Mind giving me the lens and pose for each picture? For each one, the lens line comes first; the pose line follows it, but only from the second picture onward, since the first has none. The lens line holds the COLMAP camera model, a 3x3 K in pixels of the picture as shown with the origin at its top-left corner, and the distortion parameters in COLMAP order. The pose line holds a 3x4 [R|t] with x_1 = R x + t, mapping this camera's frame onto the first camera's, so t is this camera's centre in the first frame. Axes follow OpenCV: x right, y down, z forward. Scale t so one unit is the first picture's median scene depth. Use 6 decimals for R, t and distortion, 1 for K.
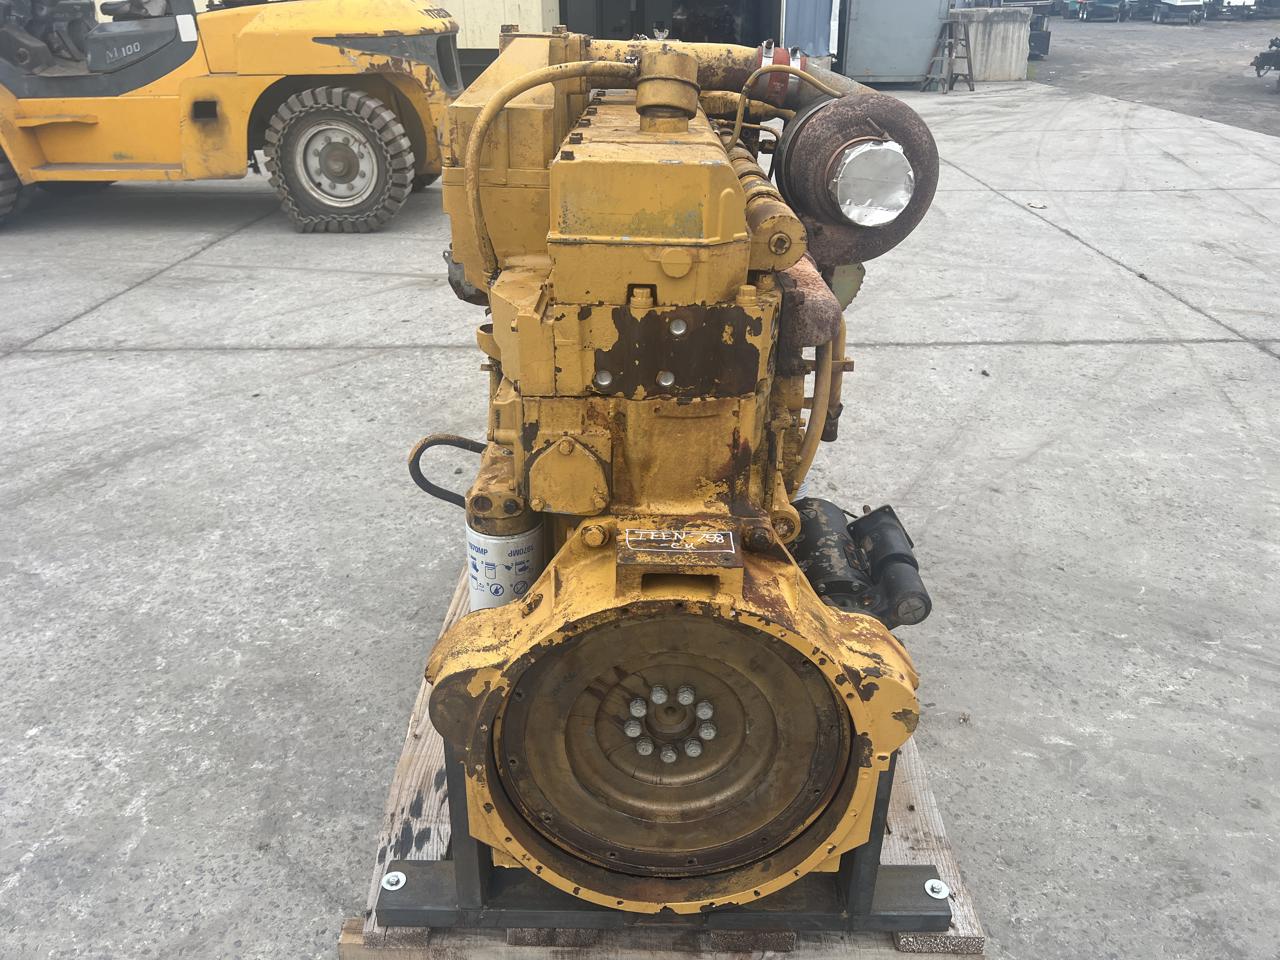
lens RADIAL K [[953.9, 0, 640.0], [0, 953.9, 480.0], [0, 0, 1]] dist [0.068285, -0.076654]
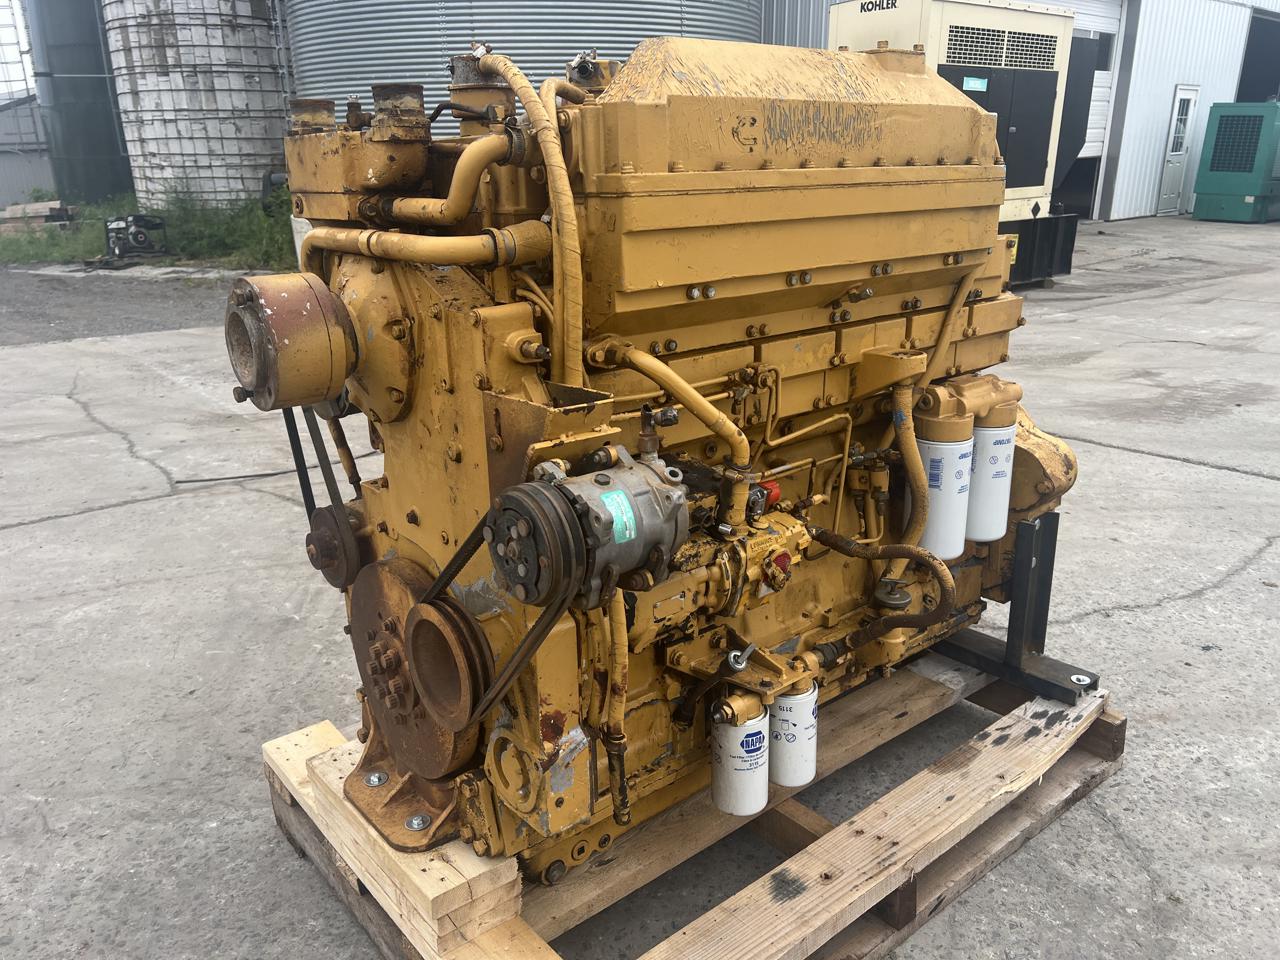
lens RADIAL K [[985.3, 0, 635.0], [0, 985.3, 484.1], [0, 0, 1]] dist [0.049309, -0.059324]
pose [[-0.642455, -0.238588, 0.728235, -0.540870], [0.342063, 0.761089, 0.551123, -0.515581], [-0.685743, 0.603174, -0.407353, 1.236465]]
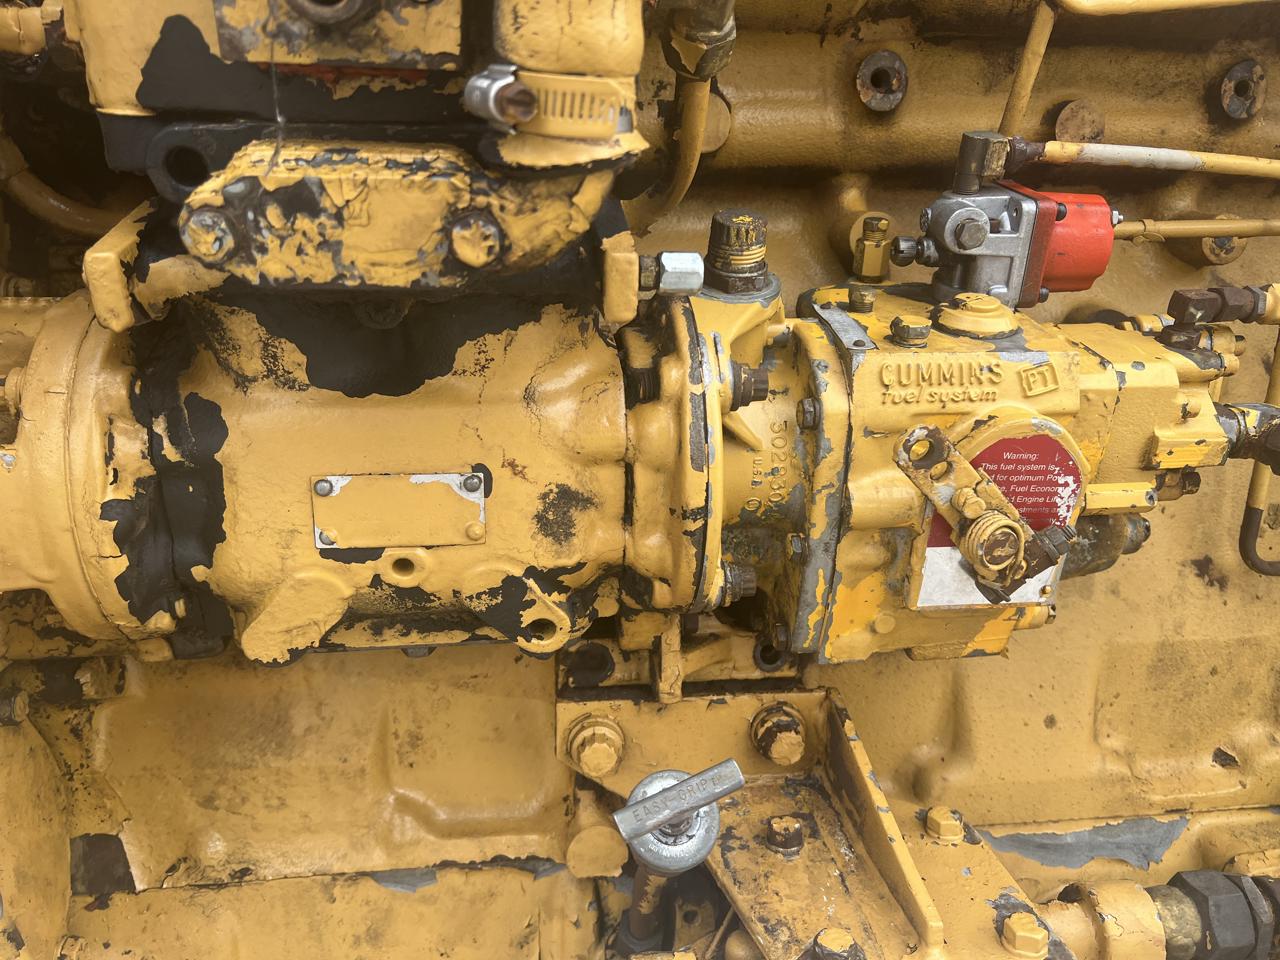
lens RADIAL K [[989.9, 0, 636.1], [0, 989.9, 485.2], [0, 0, 1]] dist [0.000334, -0.000969]
pose [[-0.109024, -0.259989, 0.959437, -0.263402], [0.433409, 0.856183, 0.281259, -0.124967], [-0.894578, 0.446492, 0.019337, 0.968715]]
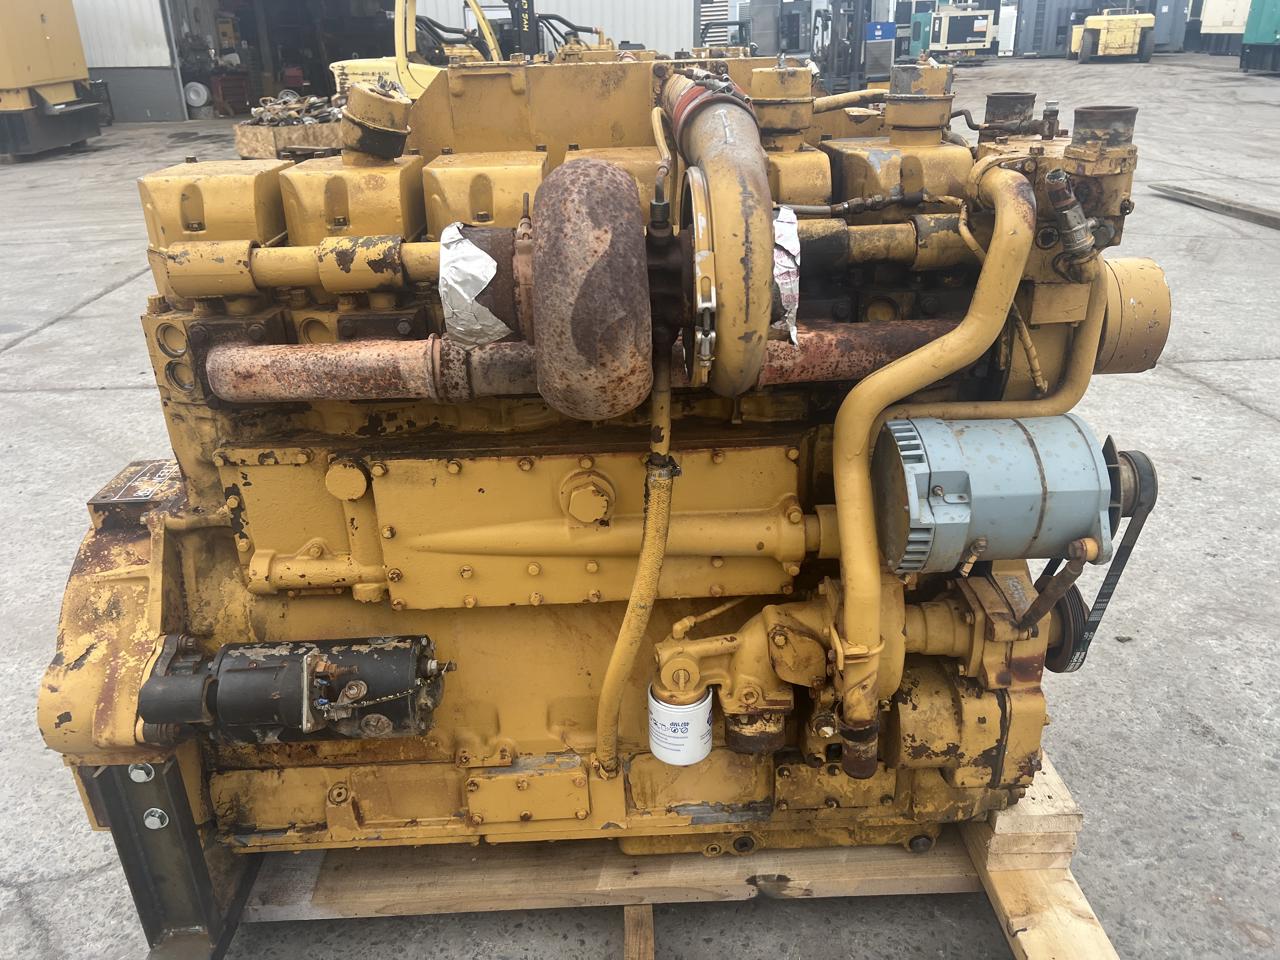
lens RADIAL K [[971.7, 0, 640.0], [0, 971.7, 480.0], [0, 0, 1]] dist [0.017040, -0.007862]
pose [[0.048024, 0.396707, -0.916688, 0.654165], [-0.410486, 0.844506, 0.343964, -0.334080], [0.910601, 0.359769, 0.203399, 0.716047]]
